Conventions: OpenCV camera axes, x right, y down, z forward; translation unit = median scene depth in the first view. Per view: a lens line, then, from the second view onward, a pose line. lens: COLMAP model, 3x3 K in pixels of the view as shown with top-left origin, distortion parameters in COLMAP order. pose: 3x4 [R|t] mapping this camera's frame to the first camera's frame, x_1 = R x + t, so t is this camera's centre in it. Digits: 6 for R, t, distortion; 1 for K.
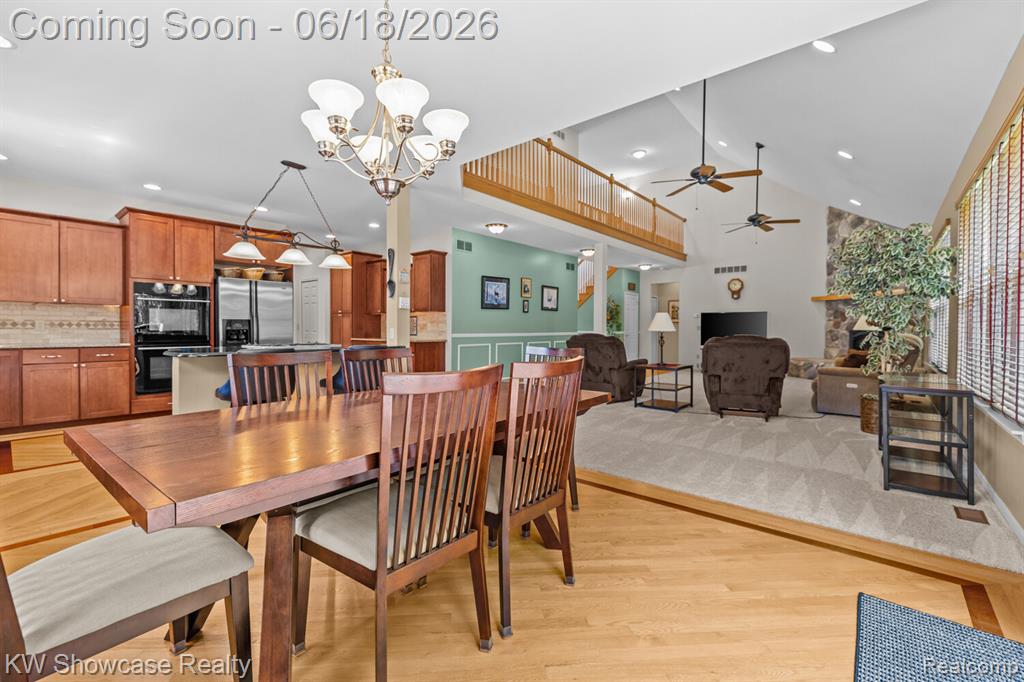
lens RADIAL K [[443.0, 0, 512.9], [0, 443.0, 334.3], [0, 0, 1]] dist [0.002250, 0.000129]
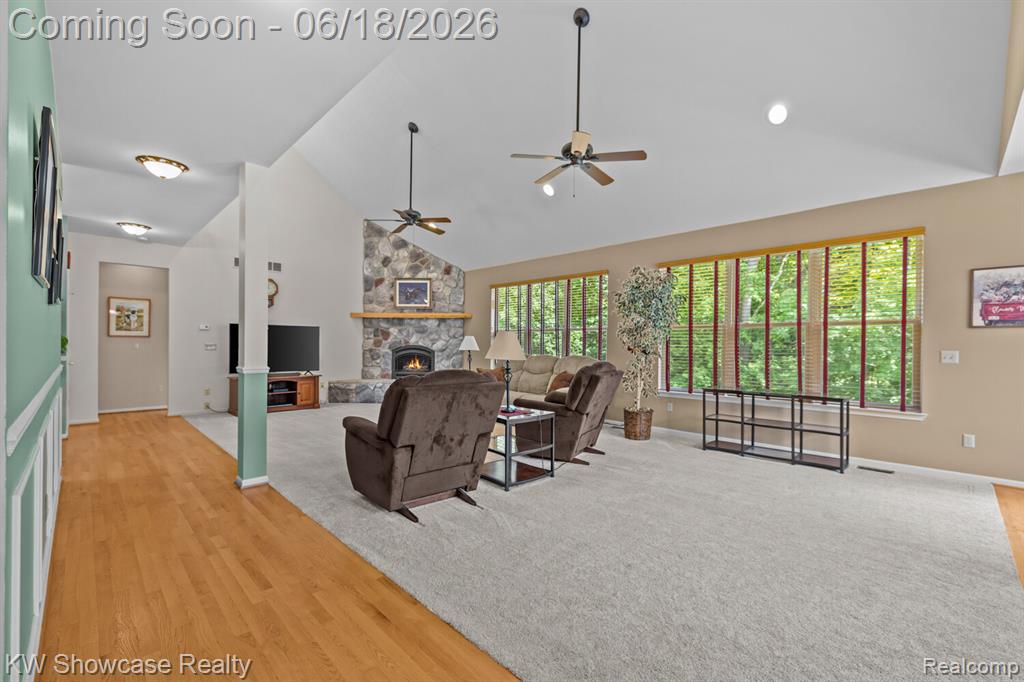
lens RADIAL K [[433.0, 0, 512.7], [0, 433.0, 349.2], [0, 0, 1]] dist [-0.001291, -0.000739]
pose [[0.090432, -0.015363, 0.995784, -0.328138], [0.005981, 0.999871, 0.014883, -0.035541], [-0.995885, 0.004610, 0.090512, 1.044166]]
